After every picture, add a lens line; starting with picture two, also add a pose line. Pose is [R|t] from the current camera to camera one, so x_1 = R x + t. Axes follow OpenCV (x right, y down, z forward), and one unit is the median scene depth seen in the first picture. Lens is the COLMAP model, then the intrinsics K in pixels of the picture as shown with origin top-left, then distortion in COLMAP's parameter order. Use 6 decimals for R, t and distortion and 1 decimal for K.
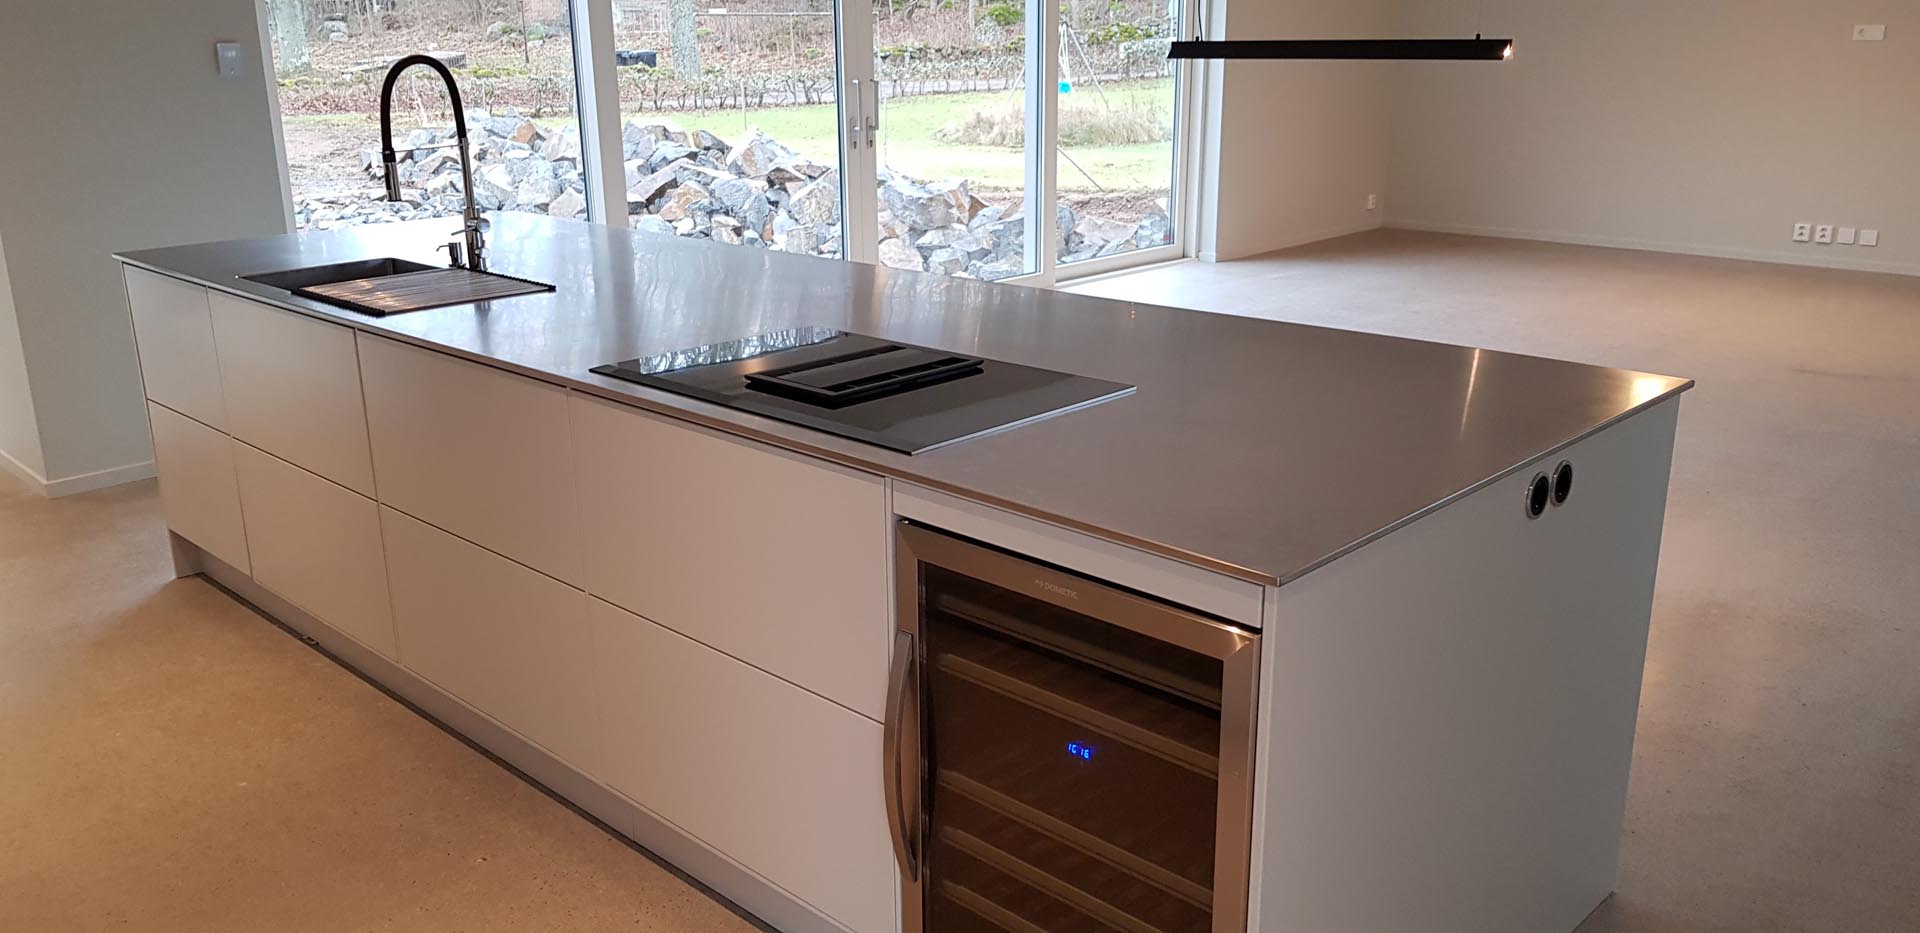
lens RADIAL K [[1491.4, 0, 934.3], [0, 1491.4, 460.5], [0, 0, 1]] dist [0.085887, -0.147243]
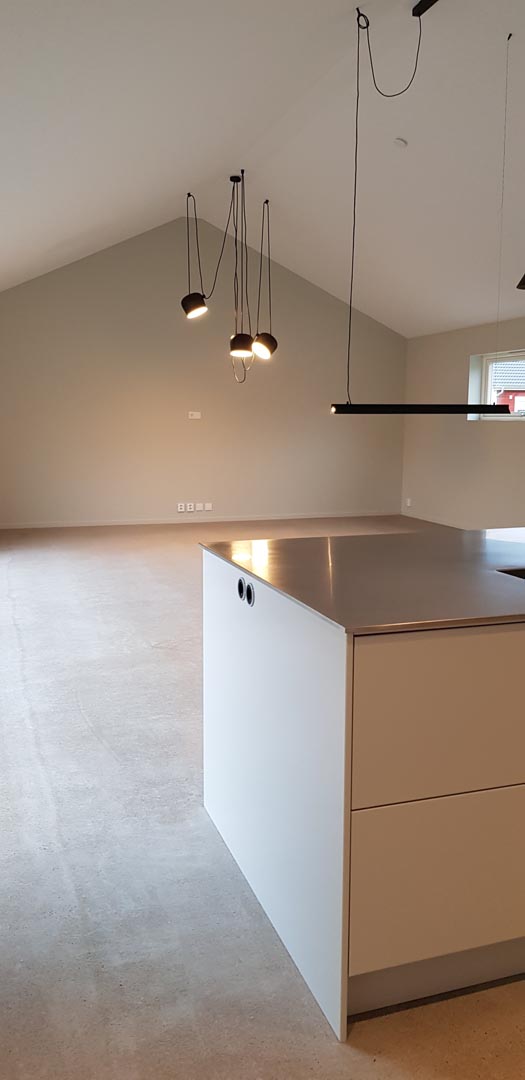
lens RADIAL K [[838.9, 0, 255.6], [0, 838.9, 535.1], [0, 0, 1]] dist [0.085887, -0.147243]
pose [[0.441510, -0.108422, 0.890681, -0.449695], [0.243201, 0.969973, -0.002481, -0.089756], [-0.863668, 0.217710, 0.454621, 0.401643]]
